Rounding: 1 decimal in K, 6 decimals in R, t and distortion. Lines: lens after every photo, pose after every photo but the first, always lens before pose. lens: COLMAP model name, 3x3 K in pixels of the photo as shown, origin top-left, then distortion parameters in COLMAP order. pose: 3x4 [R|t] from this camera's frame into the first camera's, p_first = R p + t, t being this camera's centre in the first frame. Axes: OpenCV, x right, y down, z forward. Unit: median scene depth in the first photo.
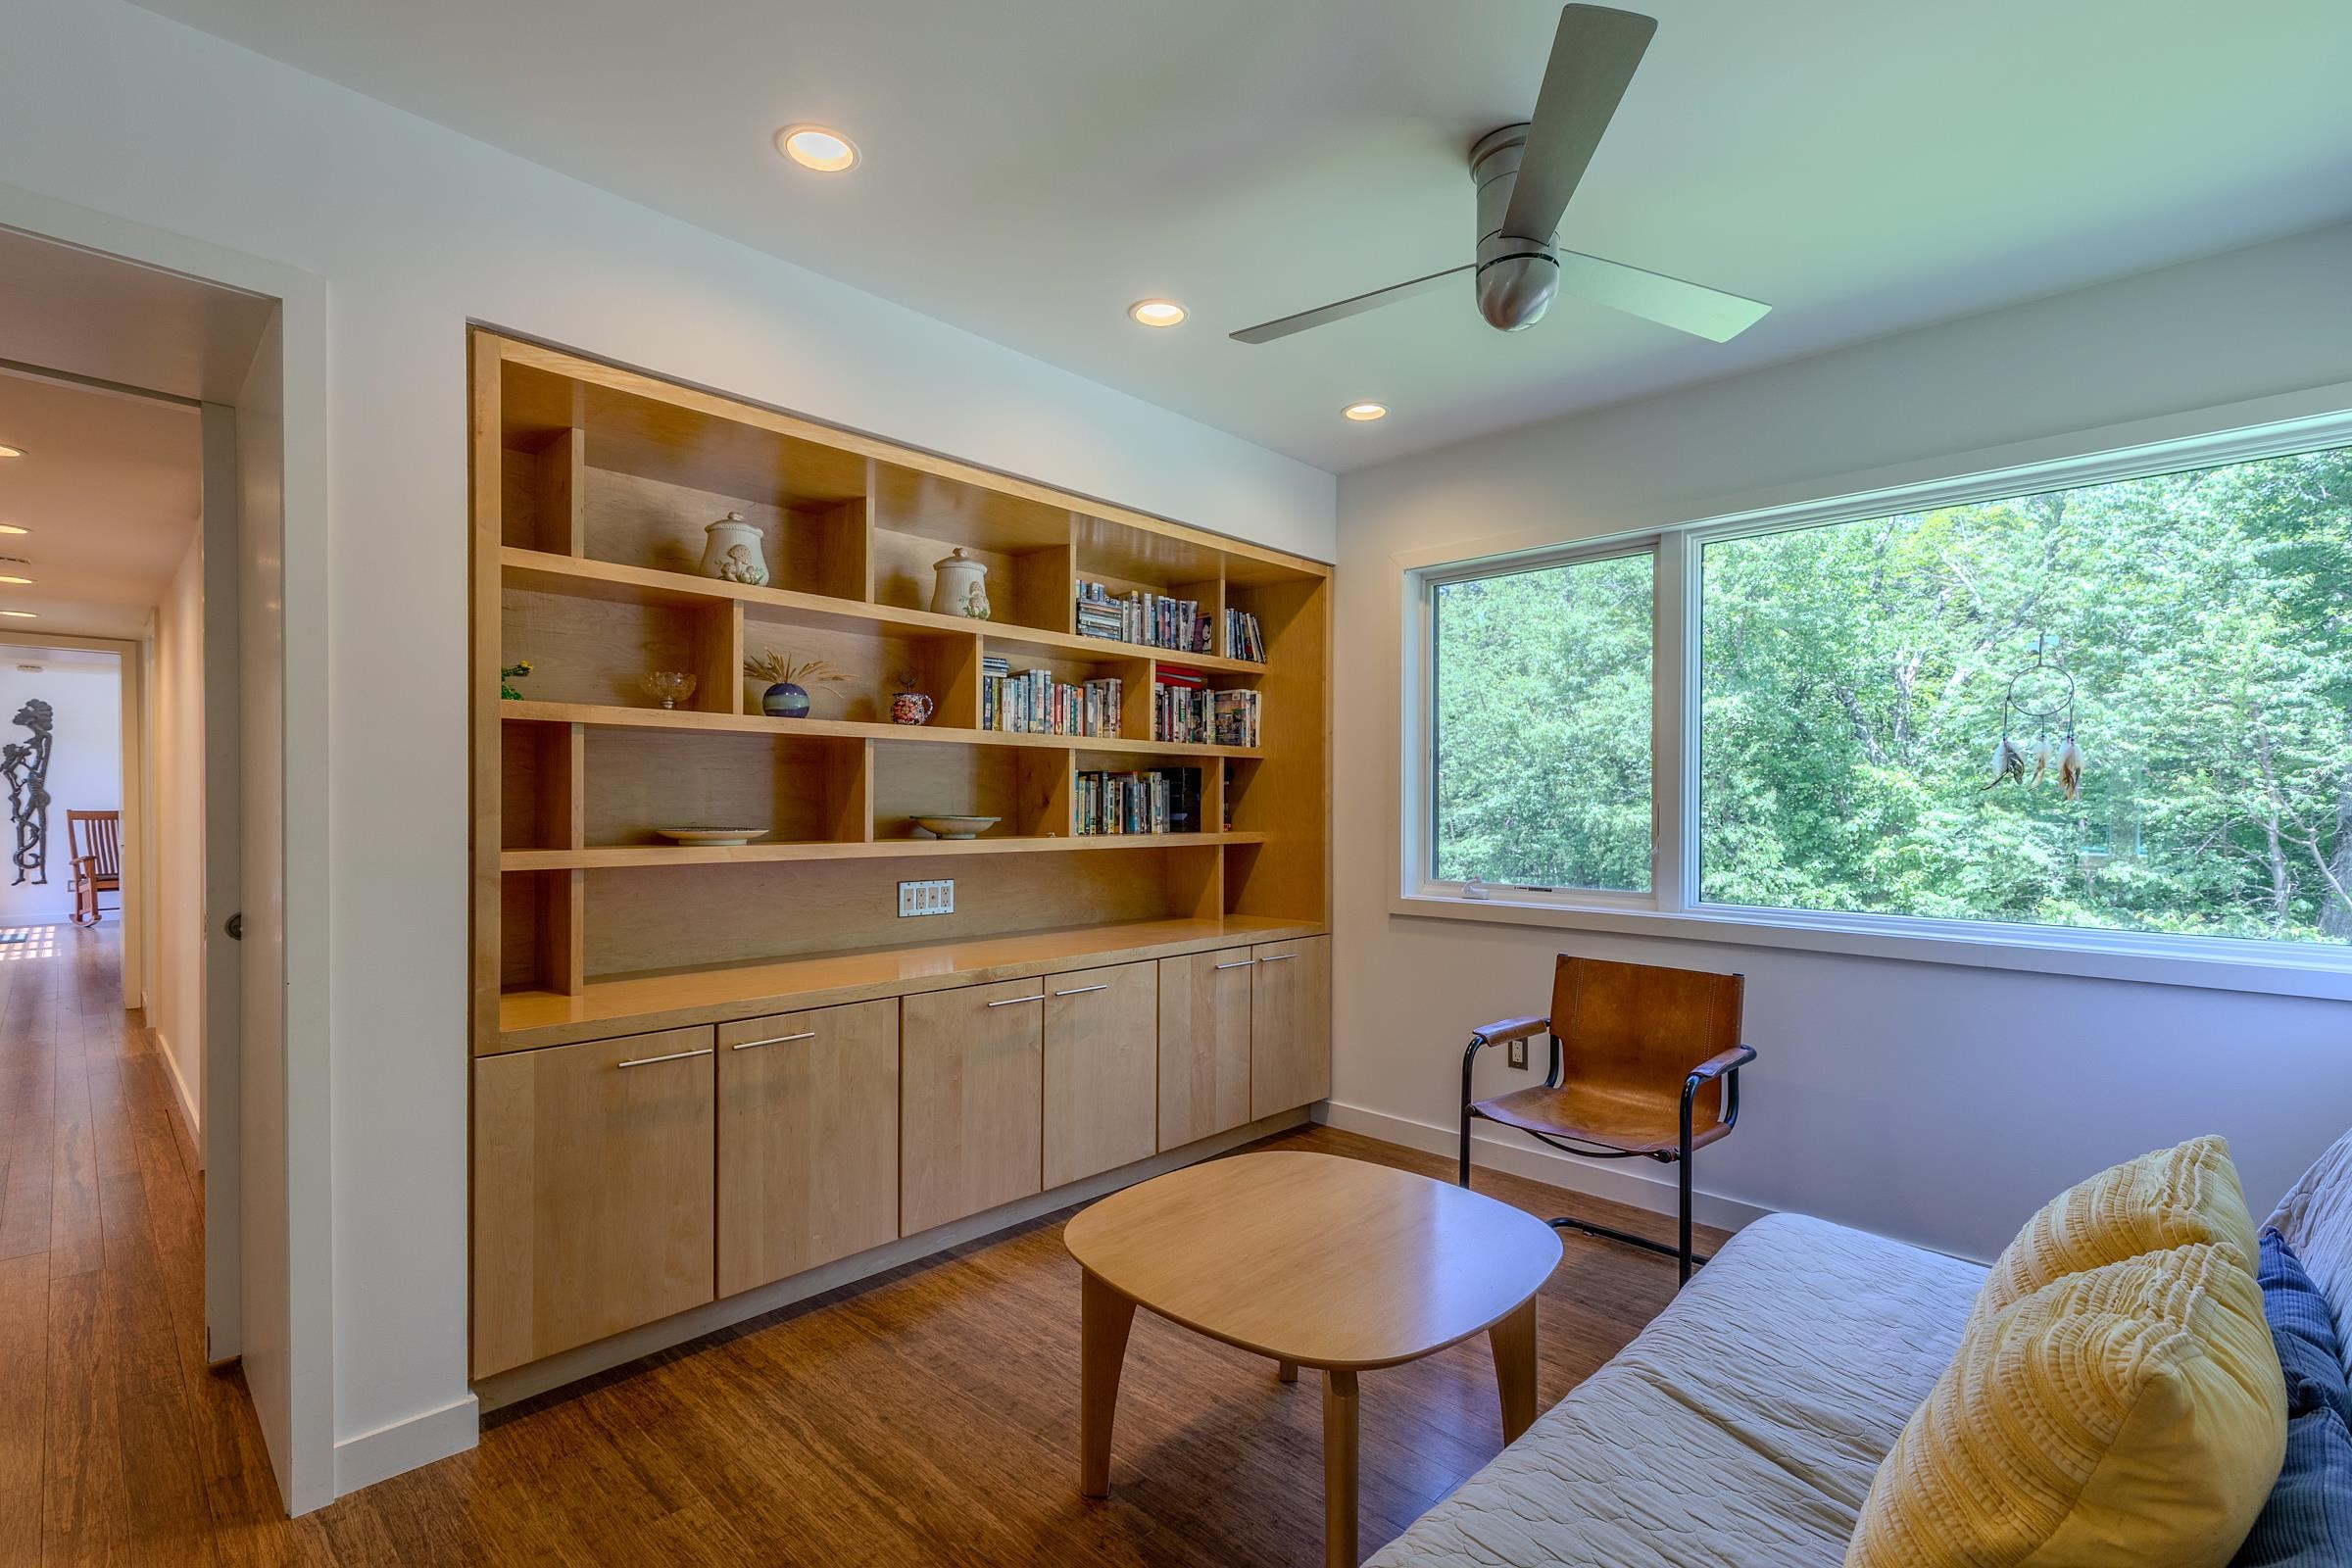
lens RADIAL K [[1069.4, 0, 1187.7], [0, 1069.4, 811.3], [0, 0, 1]] dist [0.003199, 0.000405]
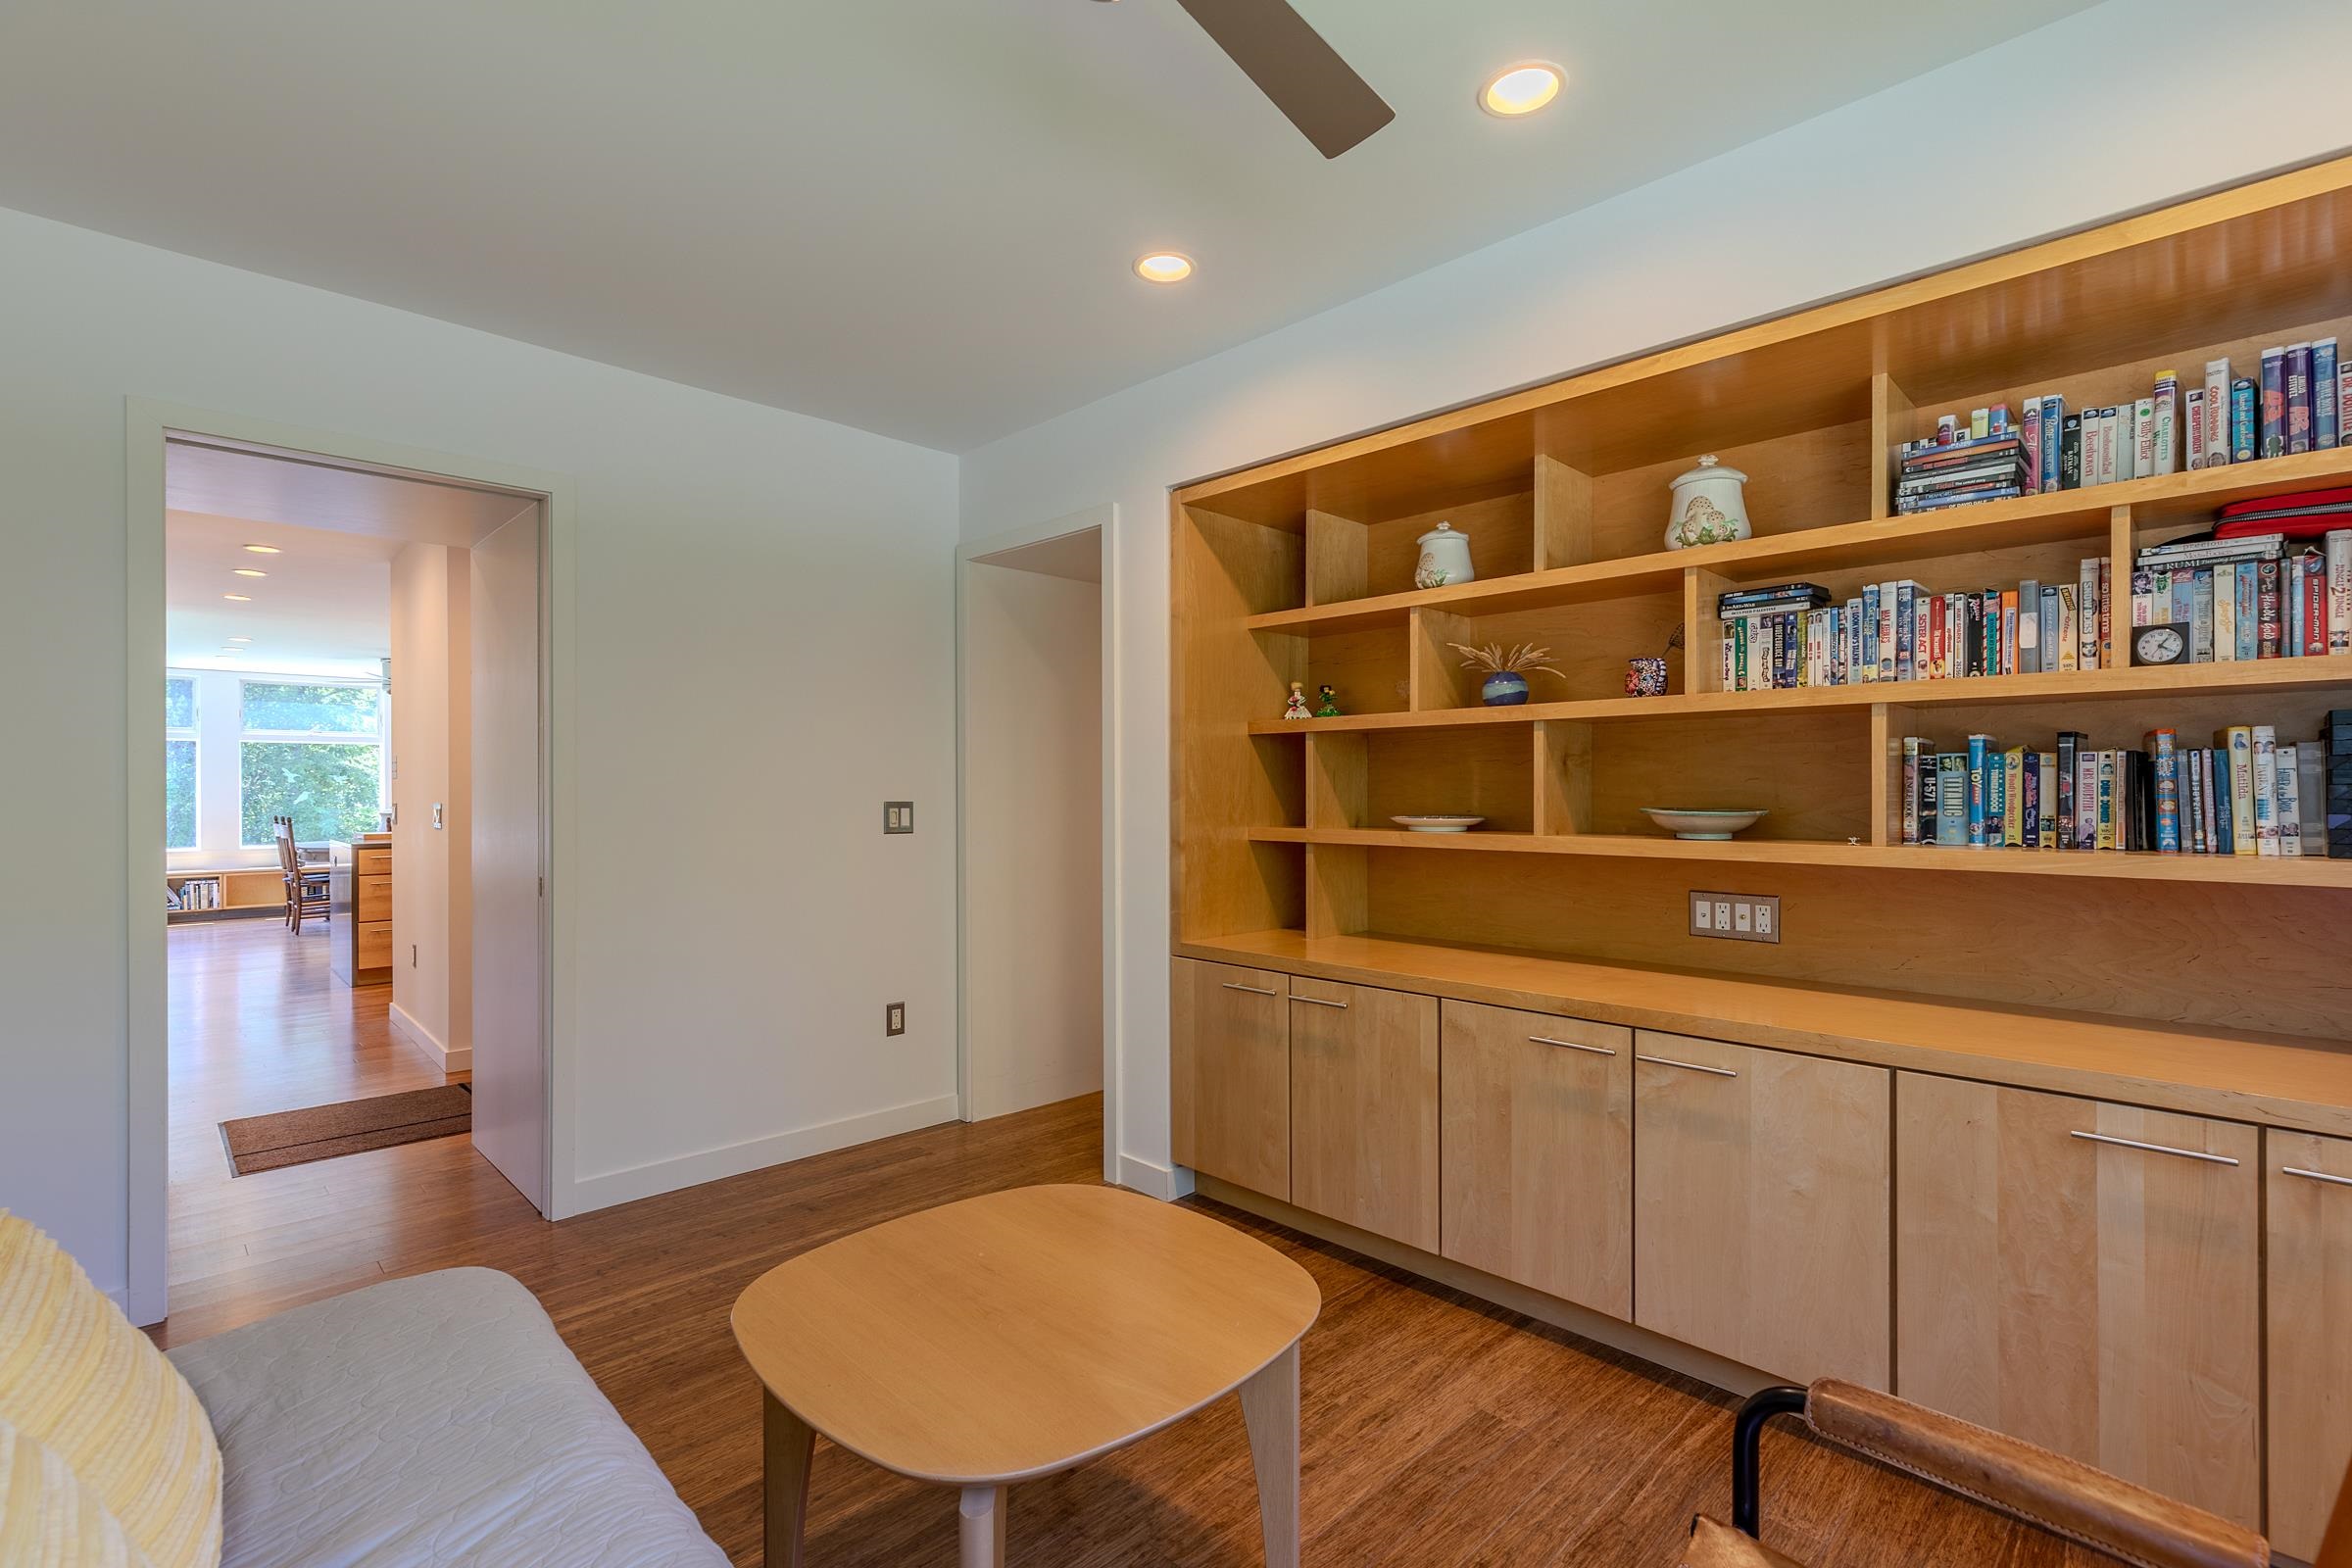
lens RADIAL K [[1086.3, 0, 1184.0], [0, 1086.3, 776.3], [0, 0, 1]] dist [0.001354, -0.000002]
pose [[-0.041279, -0.012815, -0.999065, 0.496781], [-0.003911, 0.999912, -0.012664, -0.006424], [0.999140, 0.003384, -0.041325, 0.577675]]
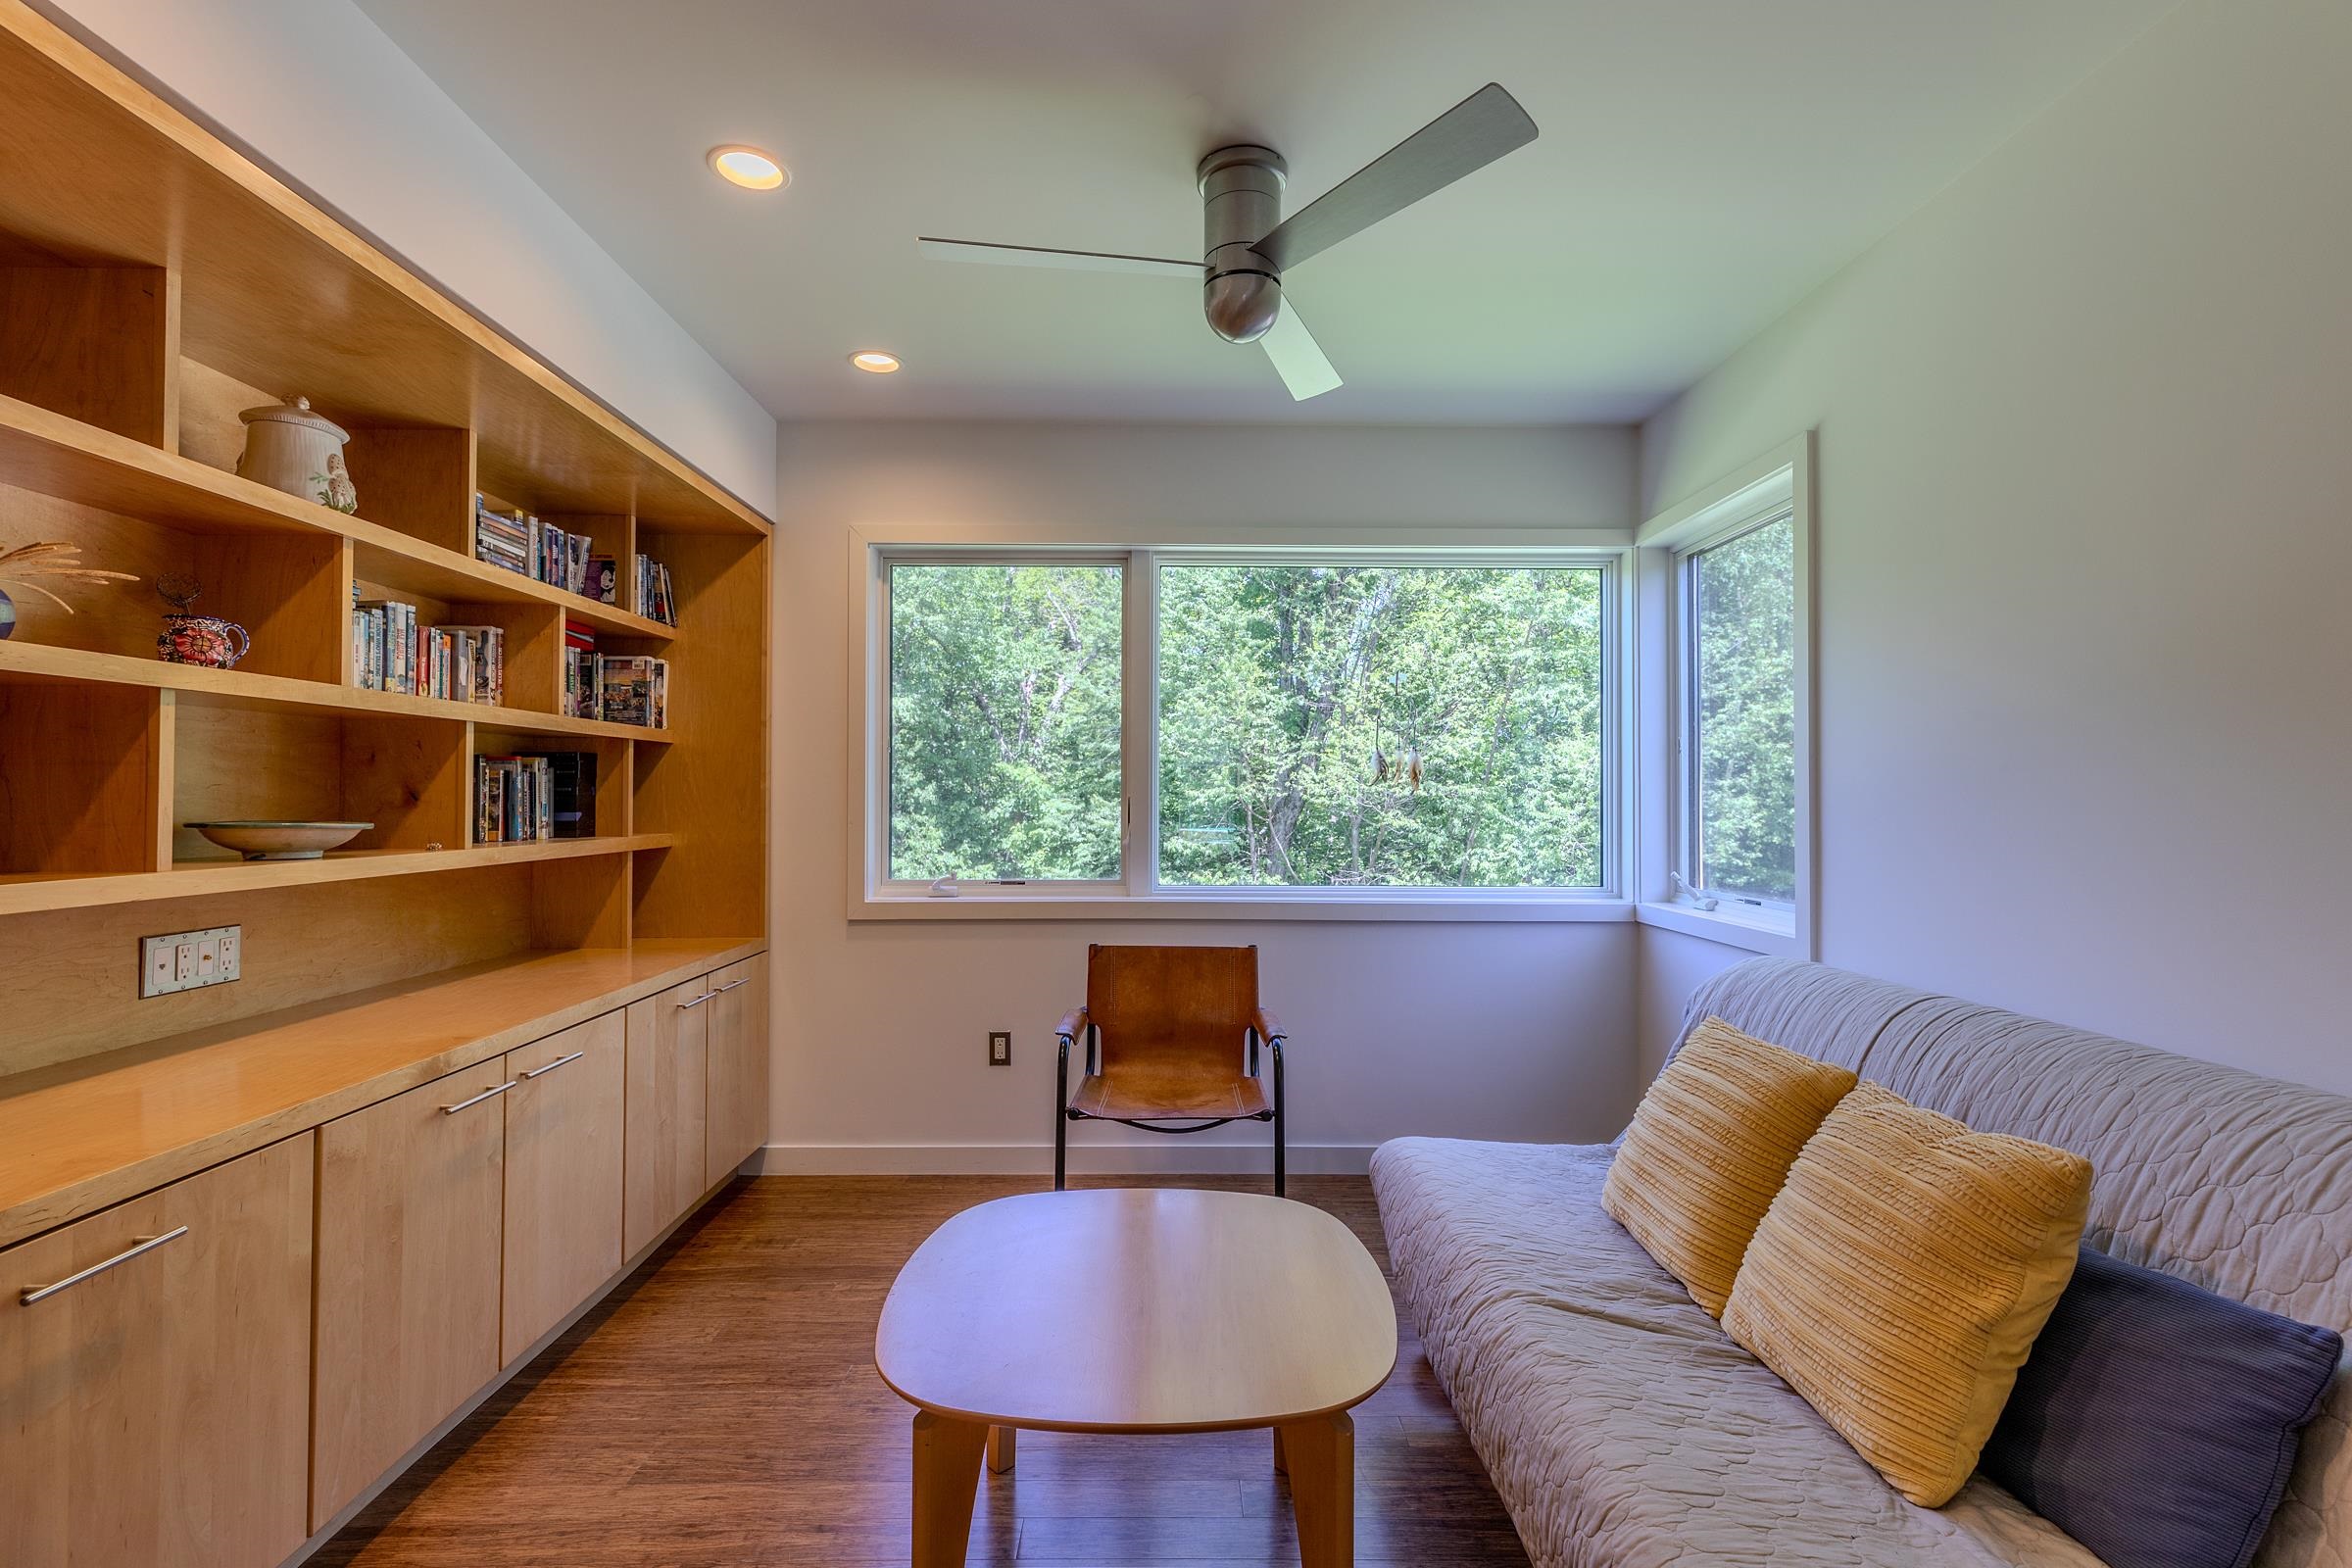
lens RADIAL K [[1058.8, 0, 1191.3], [0, 1058.8, 790.0], [0, 0, 1]] dist [0.012015, 0.000355]
pose [[0.717094, 0.000934, 0.696976, -0.235963], [0.007472, 0.999931, -0.009028, -0.004074], [-0.696937, 0.011681, 0.717037, 0.162348]]
